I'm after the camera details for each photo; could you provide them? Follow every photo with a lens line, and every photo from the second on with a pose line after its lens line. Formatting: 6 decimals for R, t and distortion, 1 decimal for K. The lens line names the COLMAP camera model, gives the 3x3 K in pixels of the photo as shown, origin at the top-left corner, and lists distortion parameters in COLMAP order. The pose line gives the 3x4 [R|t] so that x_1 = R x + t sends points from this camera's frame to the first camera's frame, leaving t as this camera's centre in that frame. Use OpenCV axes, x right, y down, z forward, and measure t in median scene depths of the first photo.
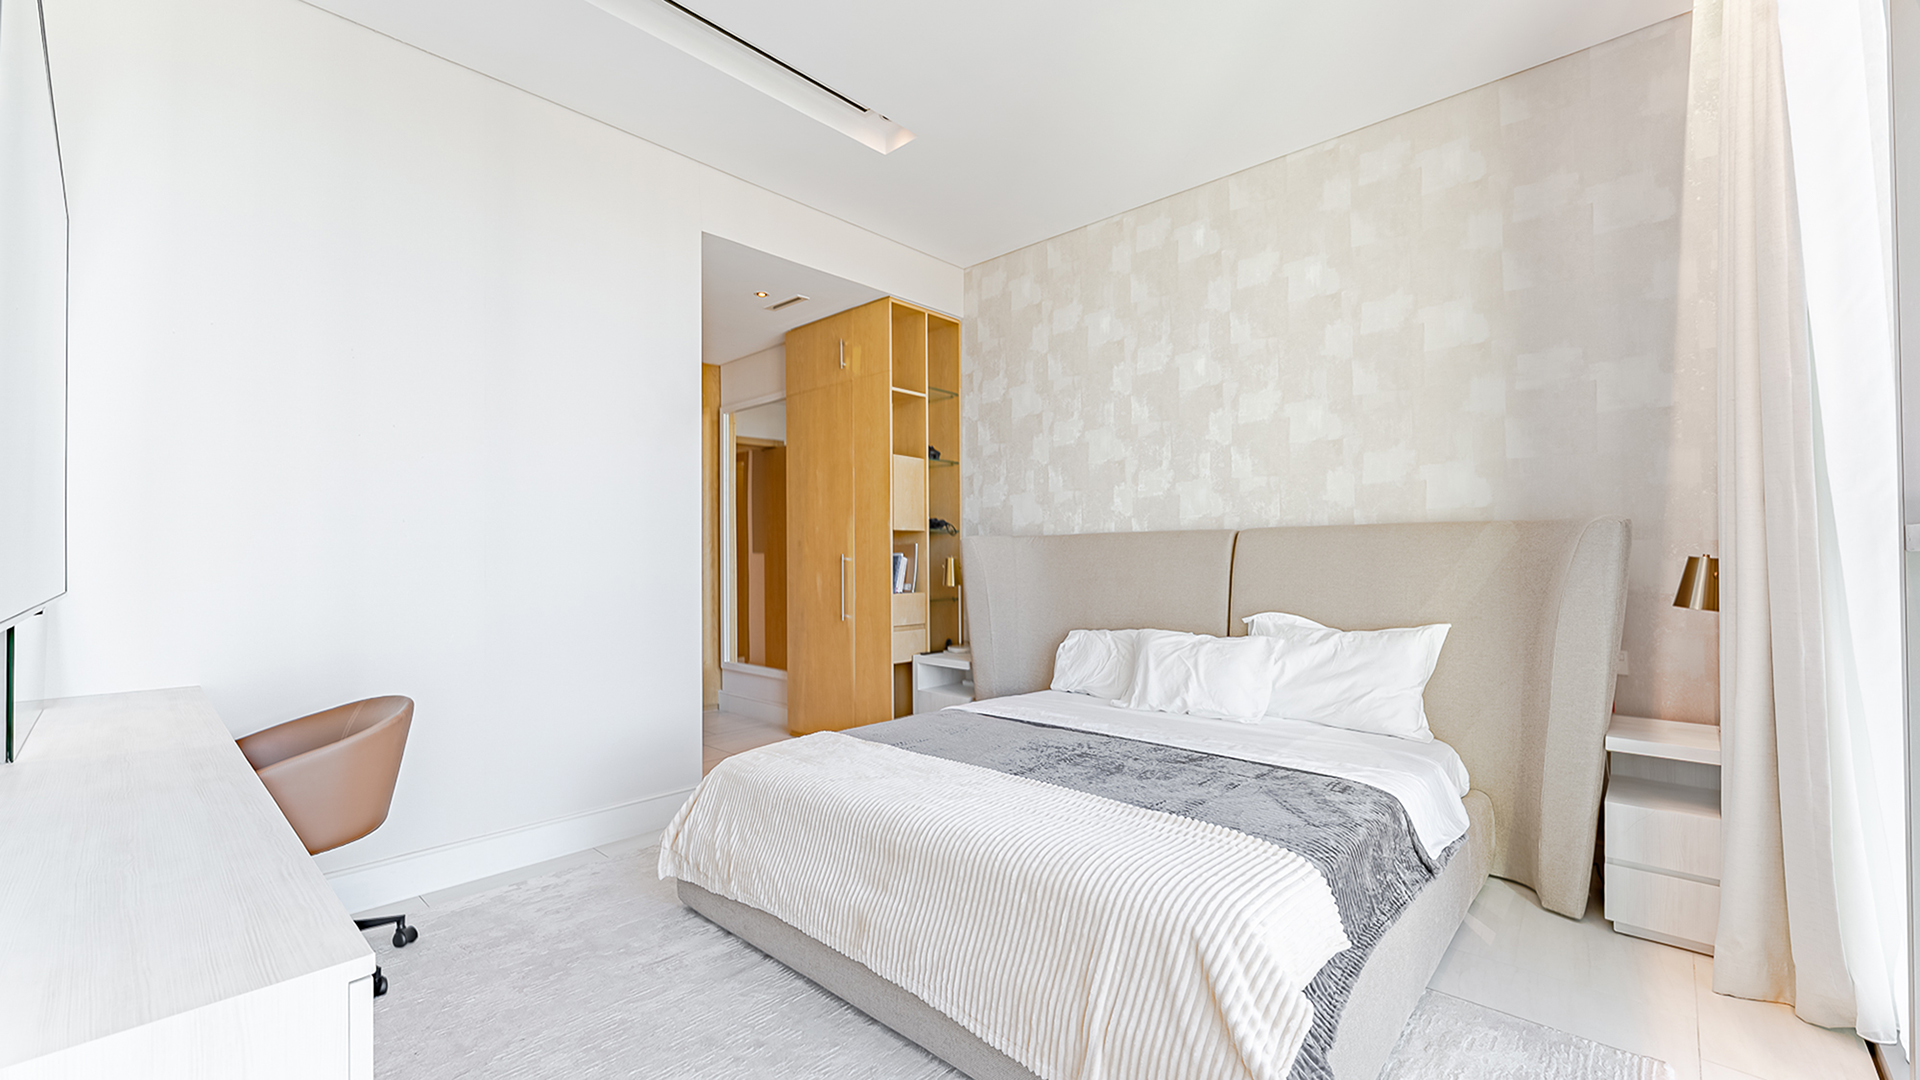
lens RADIAL K [[739.4, 0, 949.1], [0, 739.4, 539.5], [0, 0, 1]] dist [-0.000283, -0.000063]
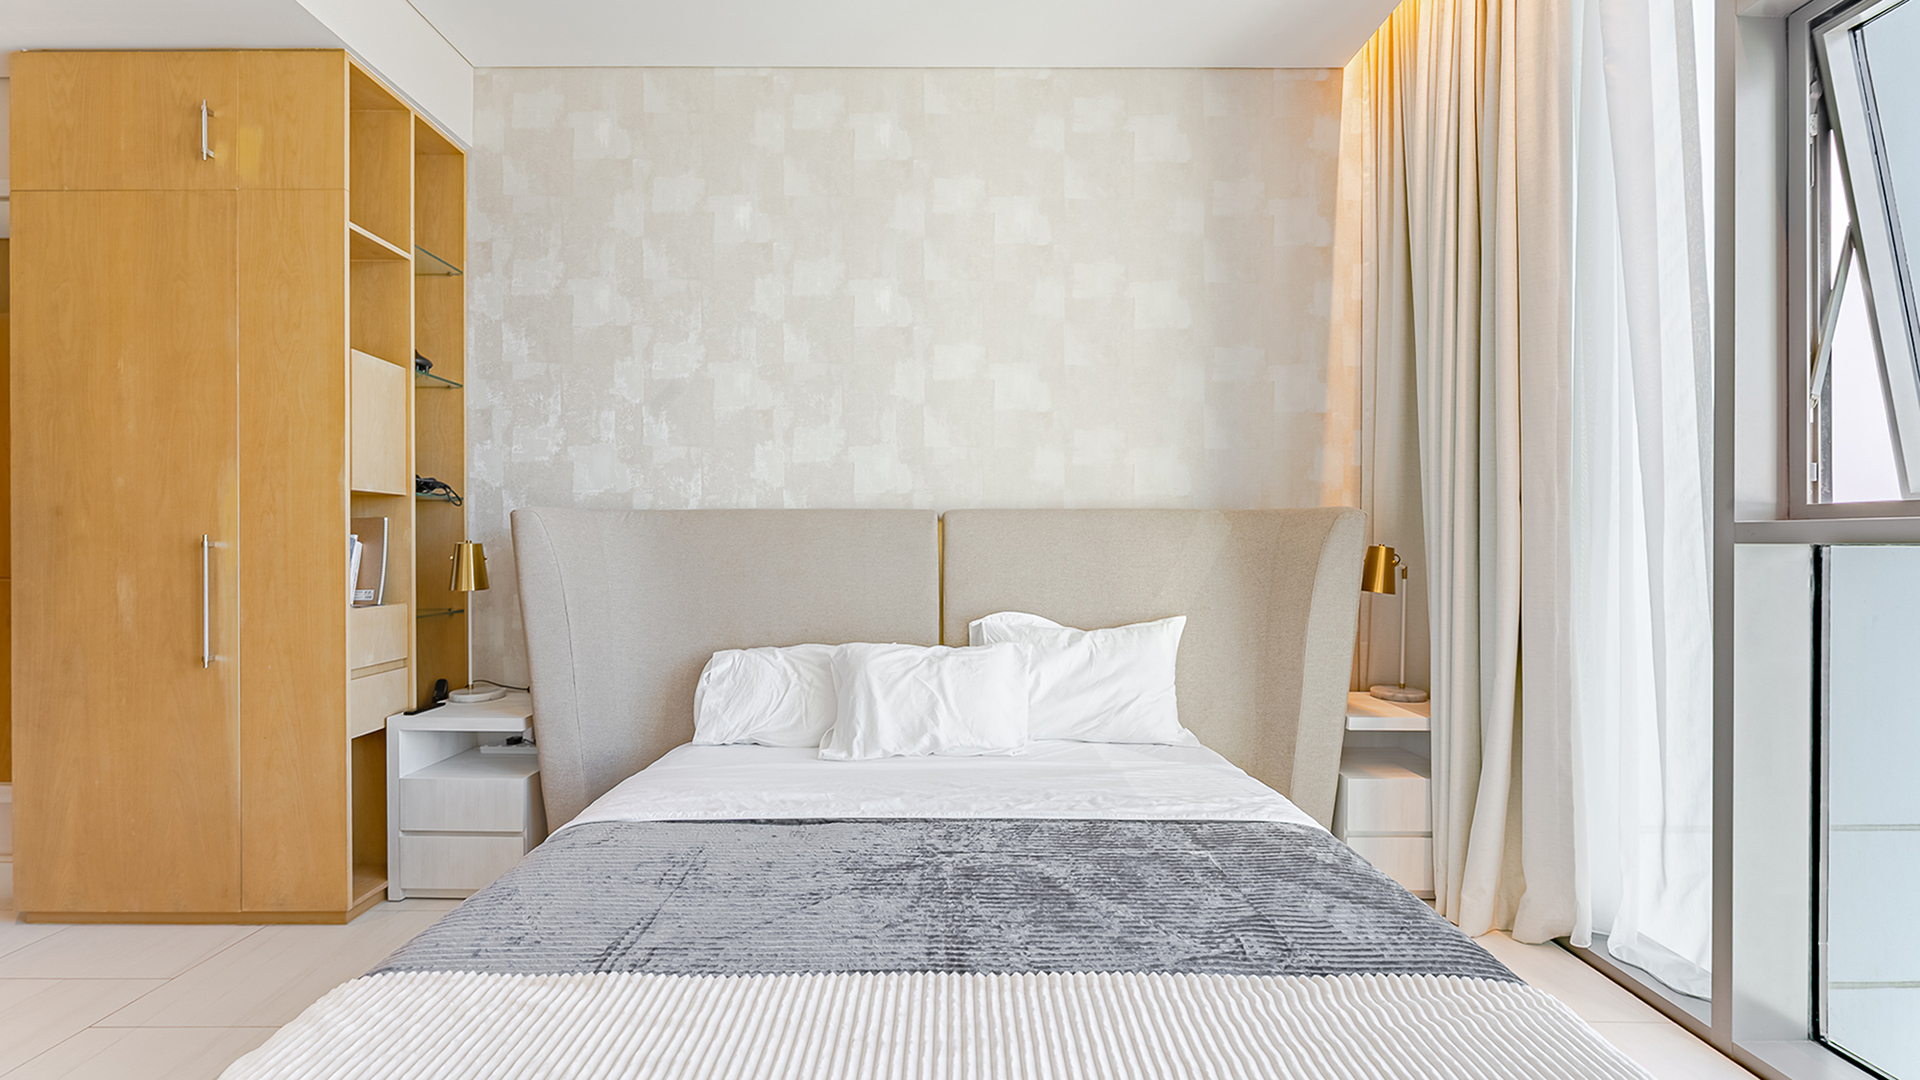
lens RADIAL K [[779.0, 0, 956.2], [0, 779.0, 536.5], [0, 0, 1]] dist [-0.001904, -0.000279]
pose [[0.730752, 0.008076, 0.682595, -0.160534], [-0.021425, 0.999709, 0.011109, 0.005098], [-0.682306, -0.022742, 0.730712, 0.331410]]
